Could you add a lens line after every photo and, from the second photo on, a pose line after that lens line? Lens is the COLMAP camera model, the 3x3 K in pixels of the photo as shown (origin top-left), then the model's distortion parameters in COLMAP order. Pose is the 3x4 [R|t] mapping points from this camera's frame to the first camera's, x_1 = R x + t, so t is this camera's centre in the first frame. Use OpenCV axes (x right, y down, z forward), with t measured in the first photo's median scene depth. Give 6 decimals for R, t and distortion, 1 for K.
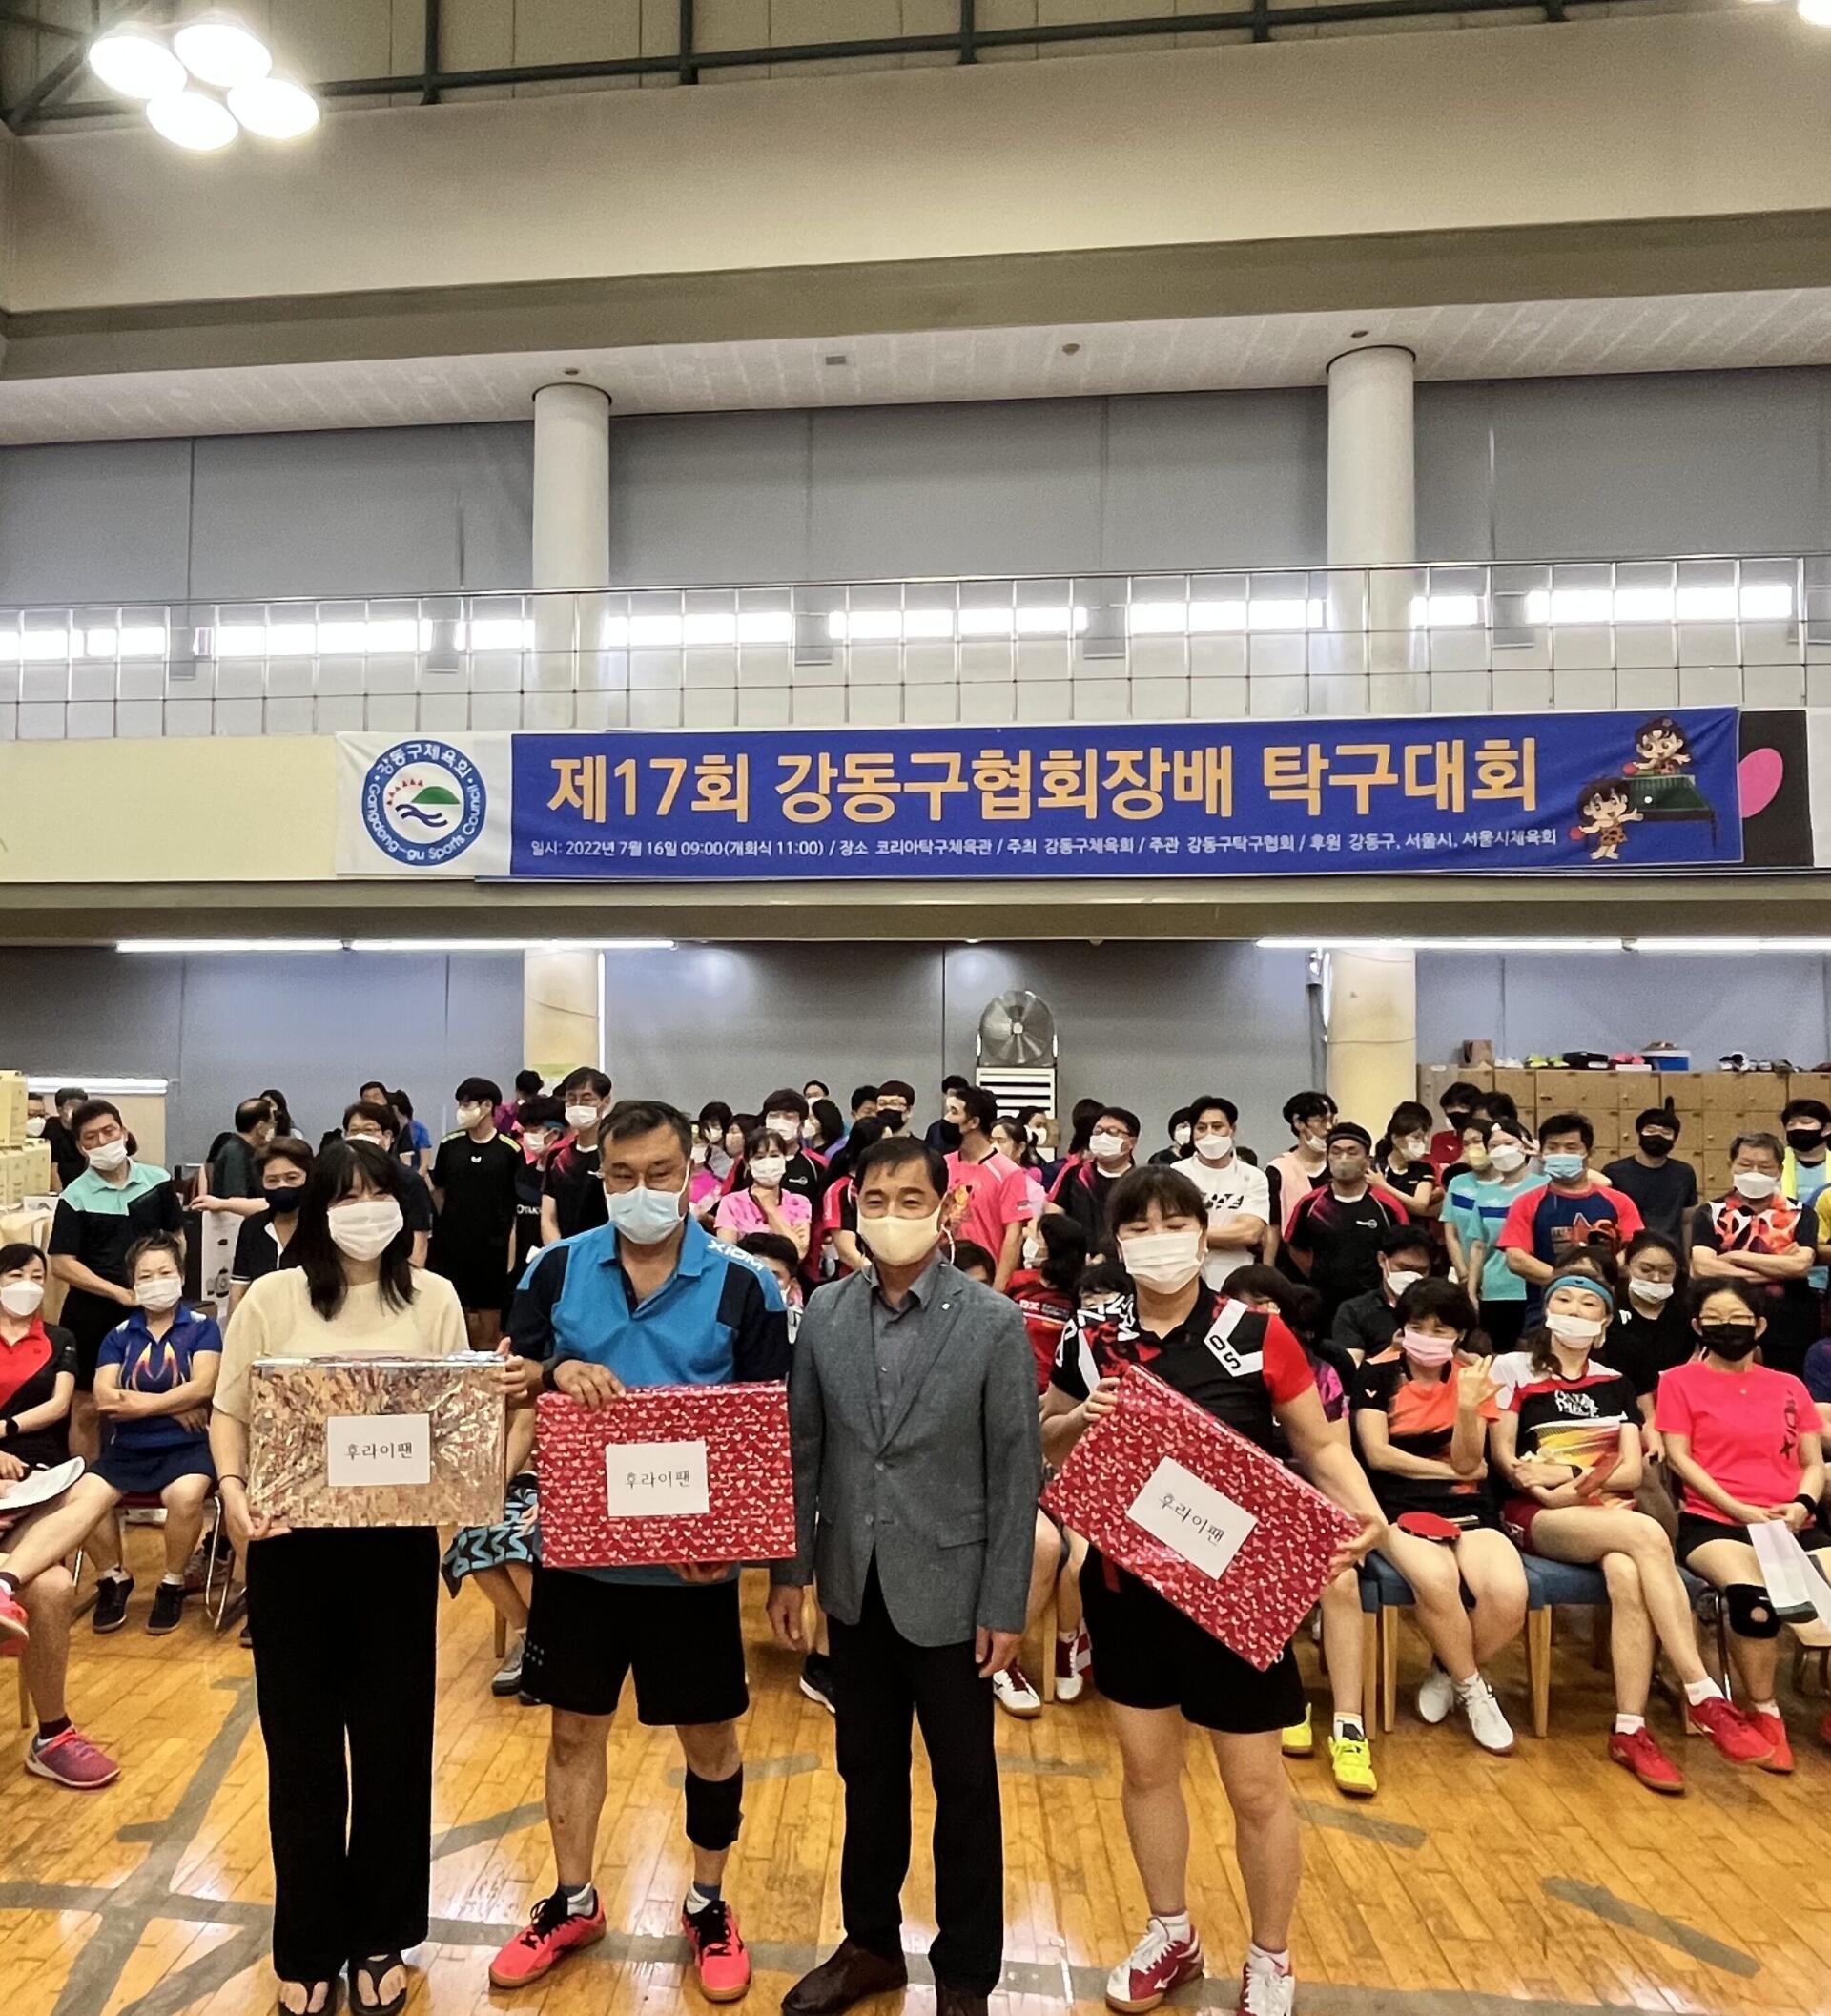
lens RADIAL K [[1533.8, 0, 723.6], [0, 1533.8, 1017.2], [0, 0, 1]] dist [-0.005456, 0.003182]
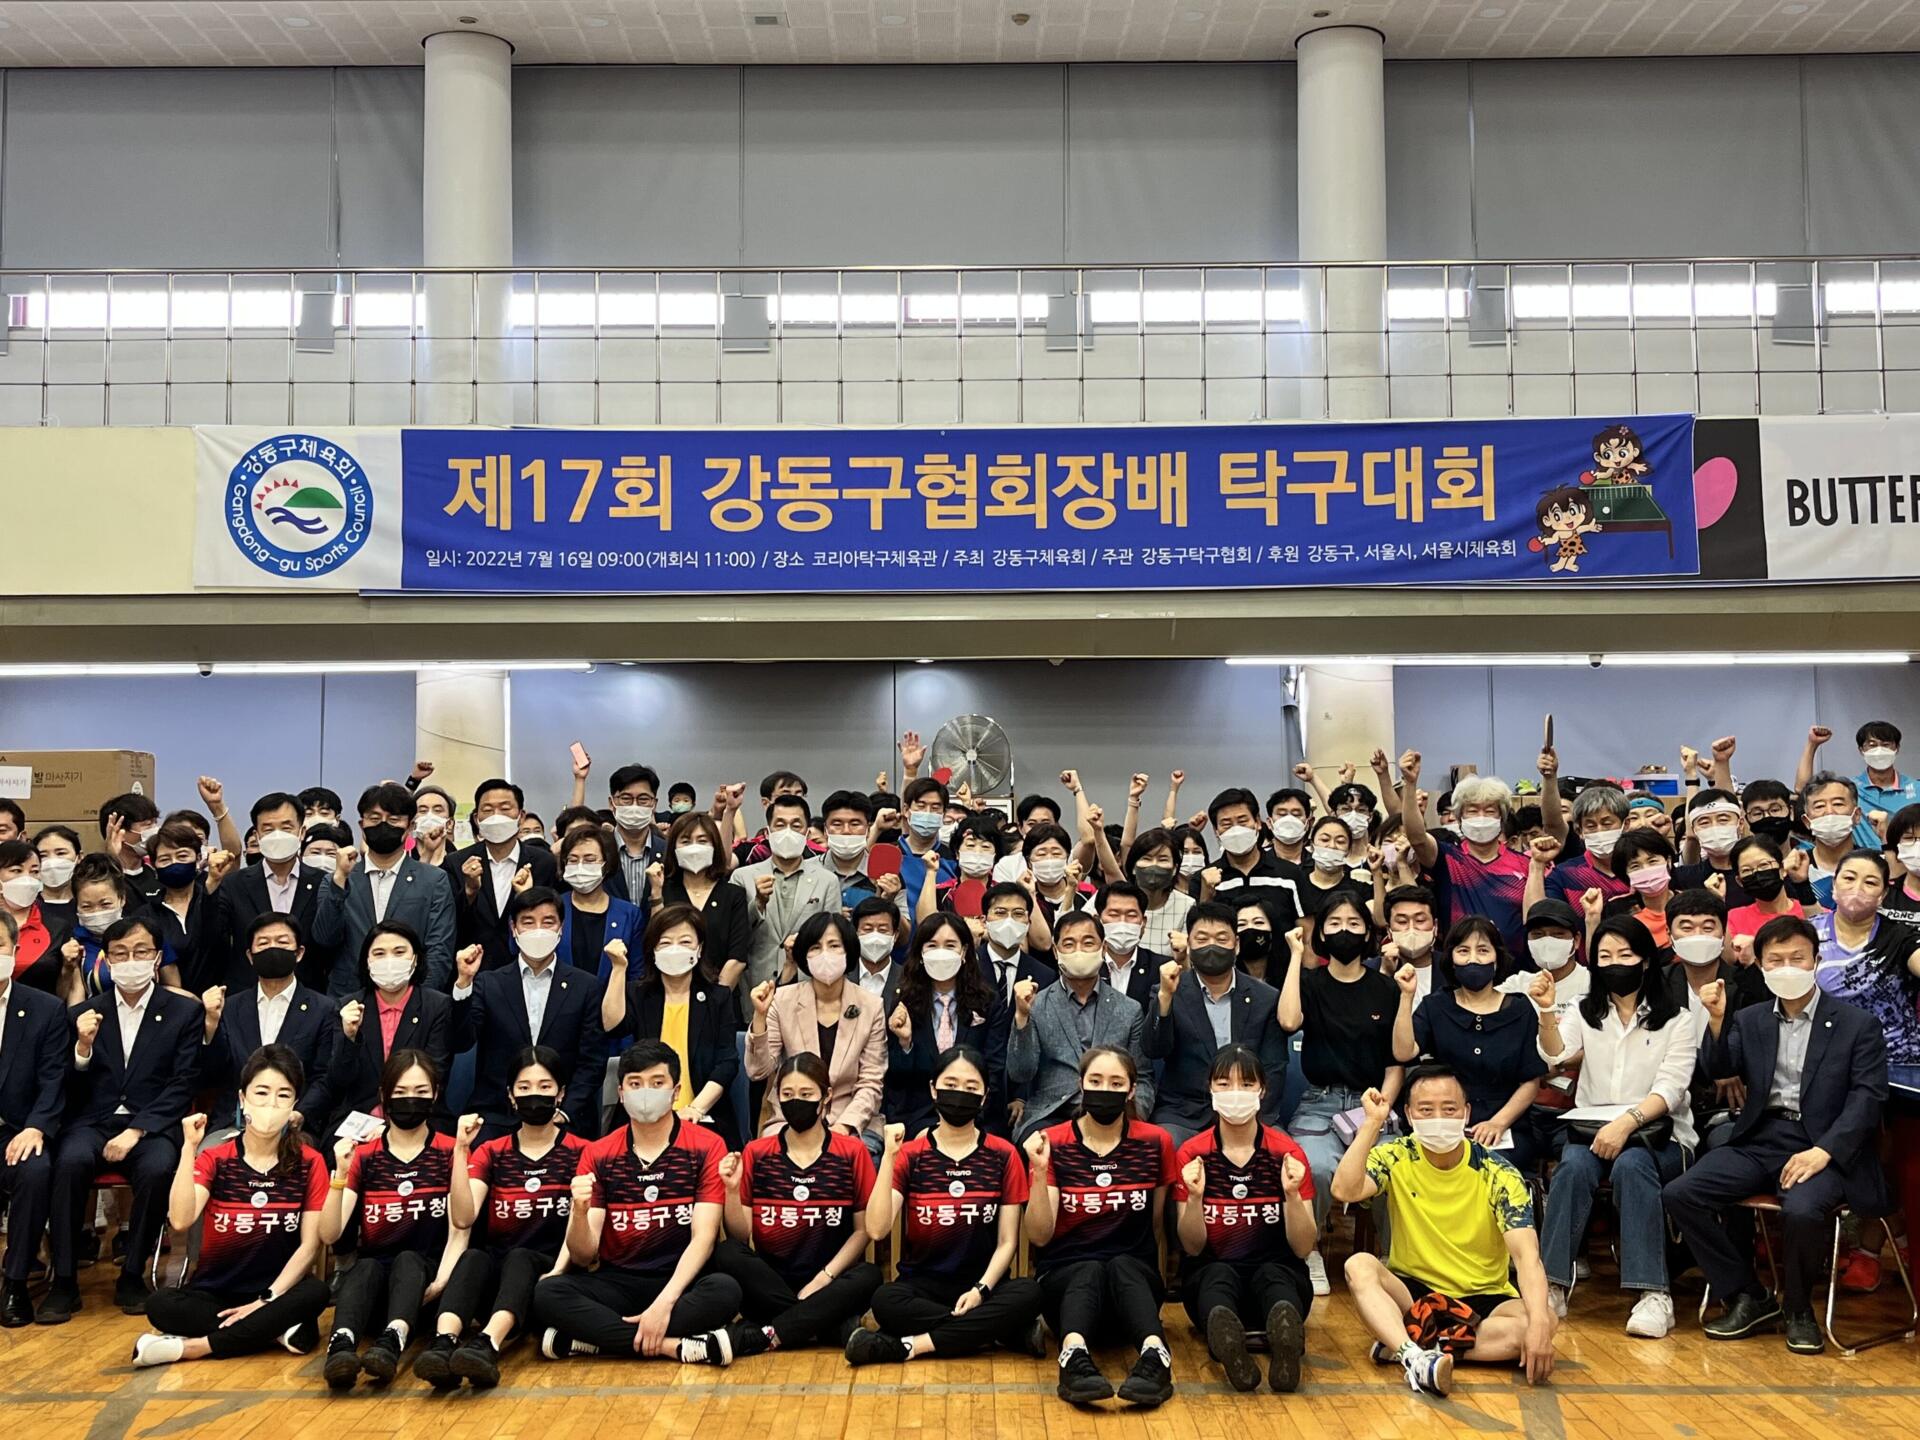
lens RADIAL K [[2106.9, 0, 939.1], [0, 2106.9, 692.7], [0, 0, 1]] dist [0.071626, 0.000000]
pose [[0.992523, -0.006244, 0.121897, 0.020154], [0.011477, 0.999040, -0.042278, 0.023449], [-0.121516, 0.043361, 0.991642, -0.253942]]
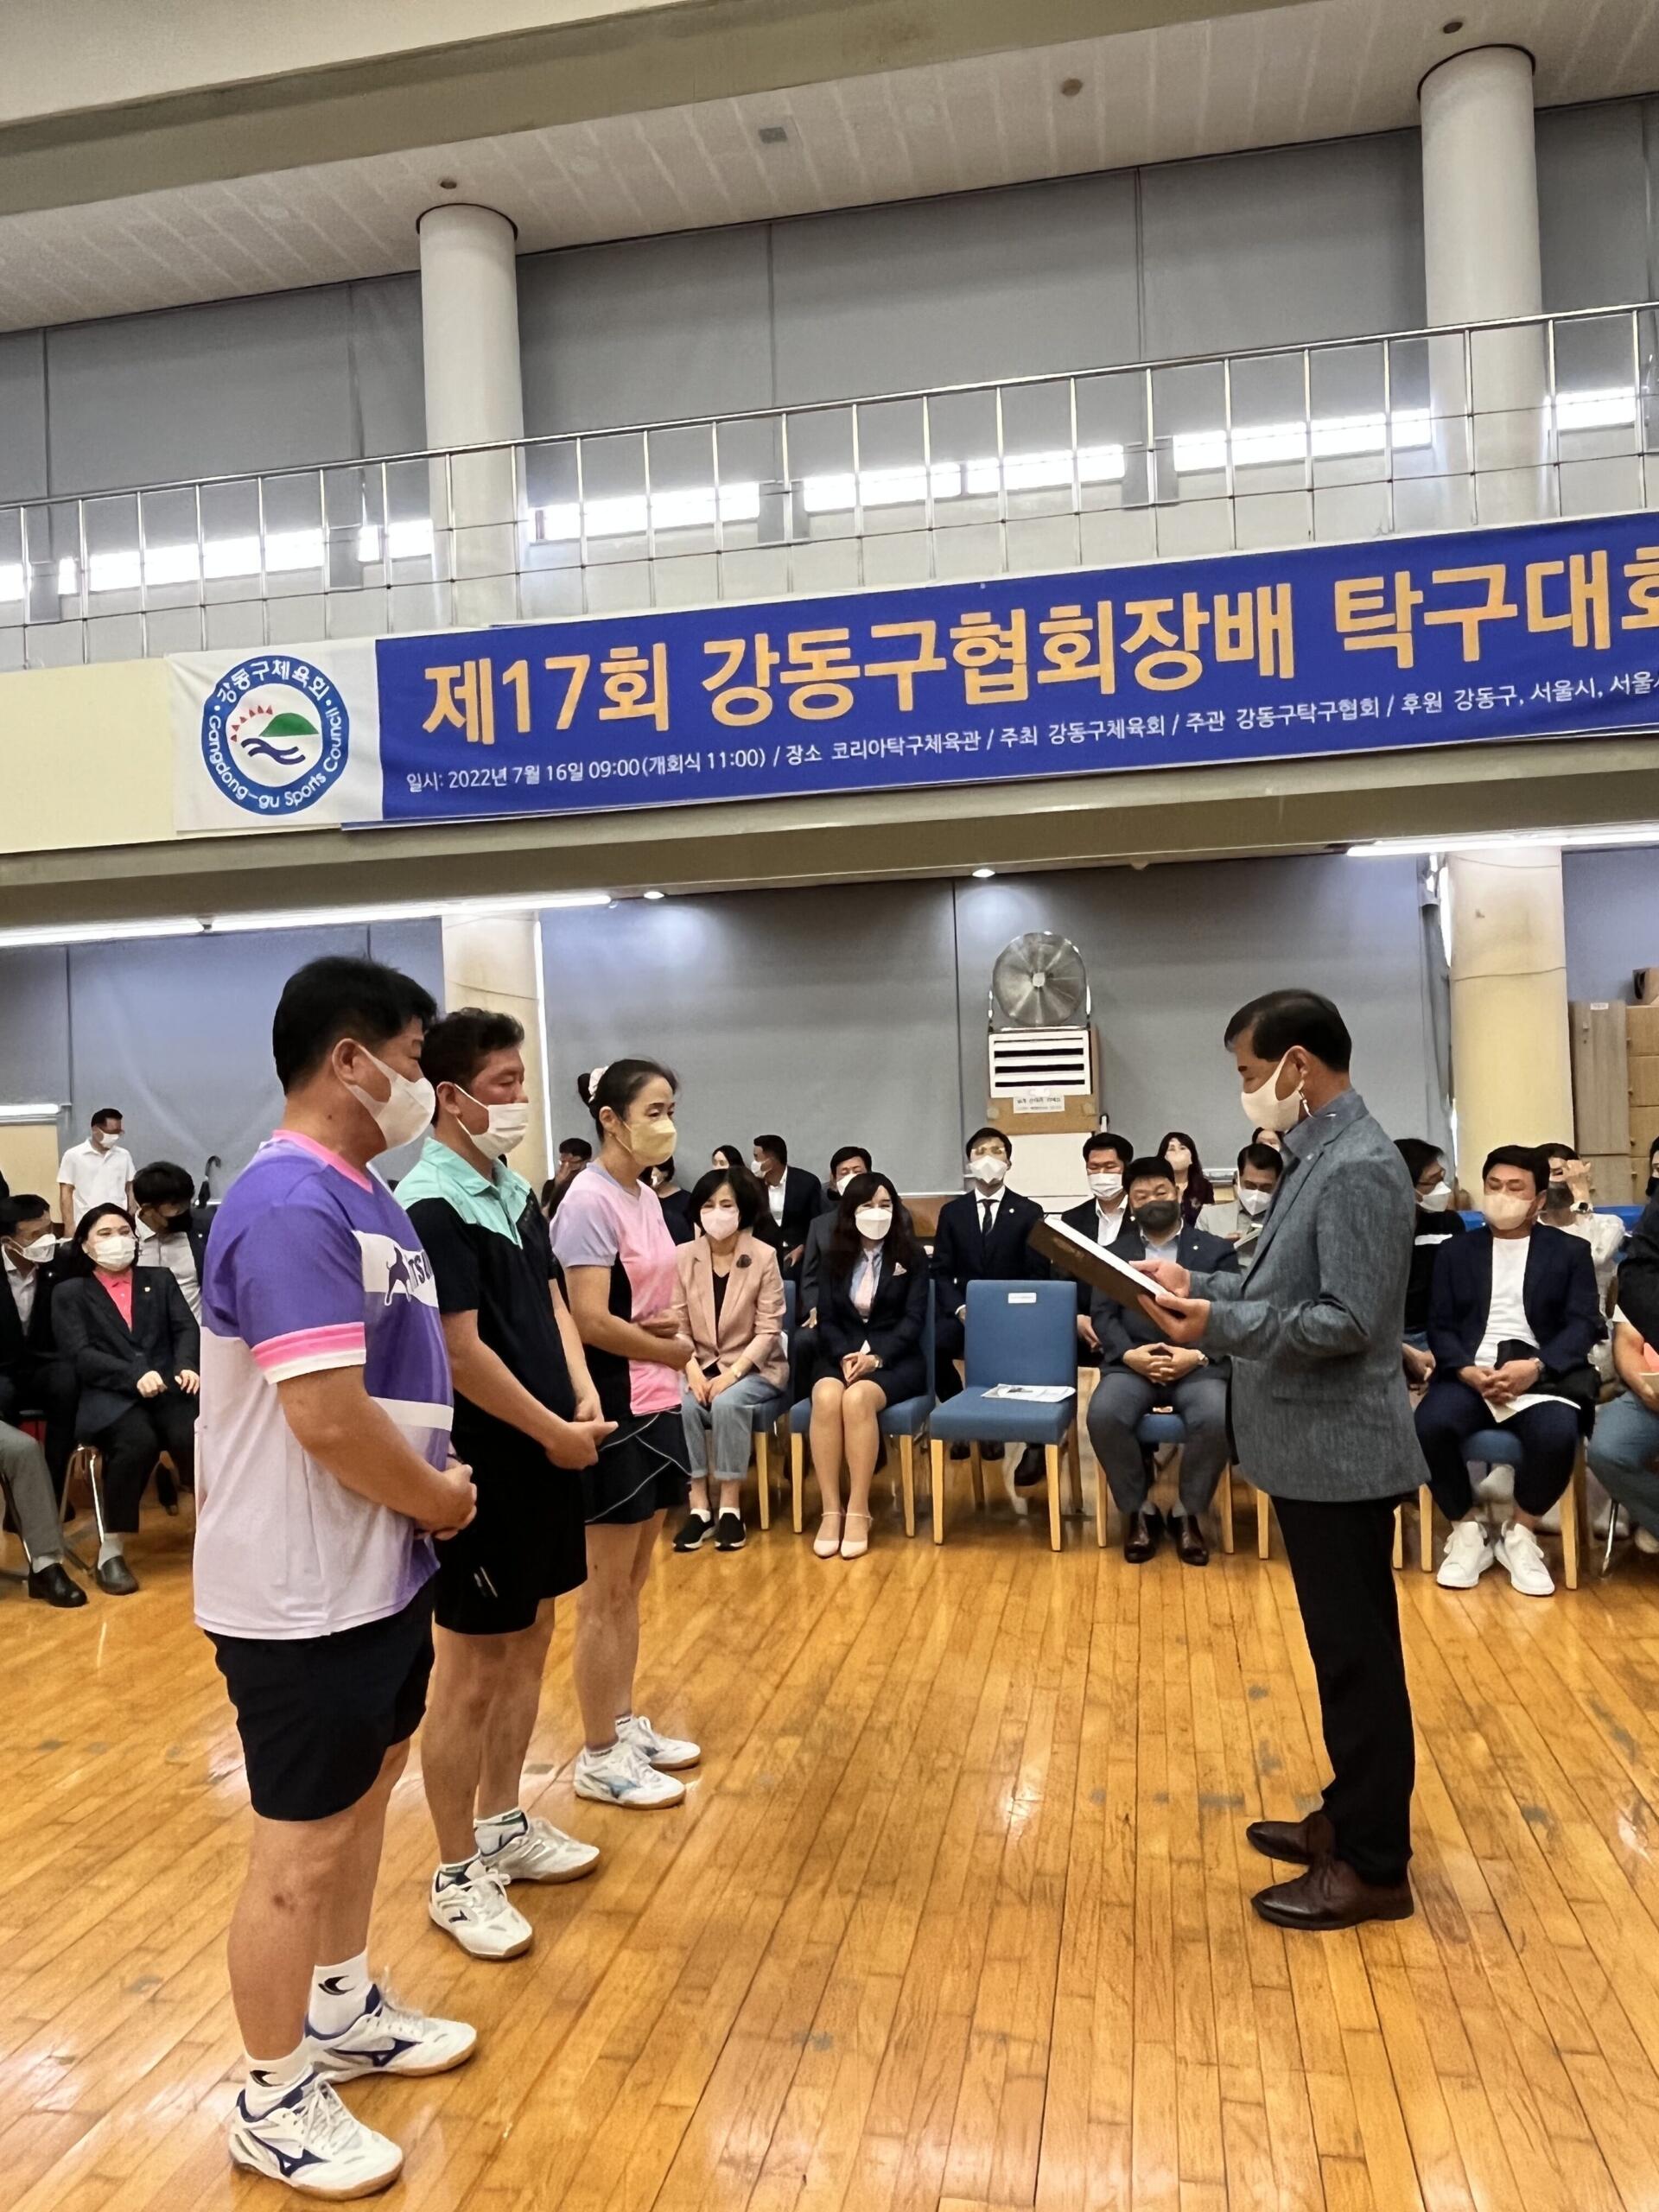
lens RADIAL K [[1561.3, 0, 839.4], [0, 1561.3, 1074.4], [0, 0, 1]] dist [-0.006435, 0.009076]
pose [[0.996952, -0.047394, -0.061968, 0.142513], [0.048749, 0.998600, 0.020531, 0.034776], [0.060908, -0.023489, 0.997867, 0.213771]]
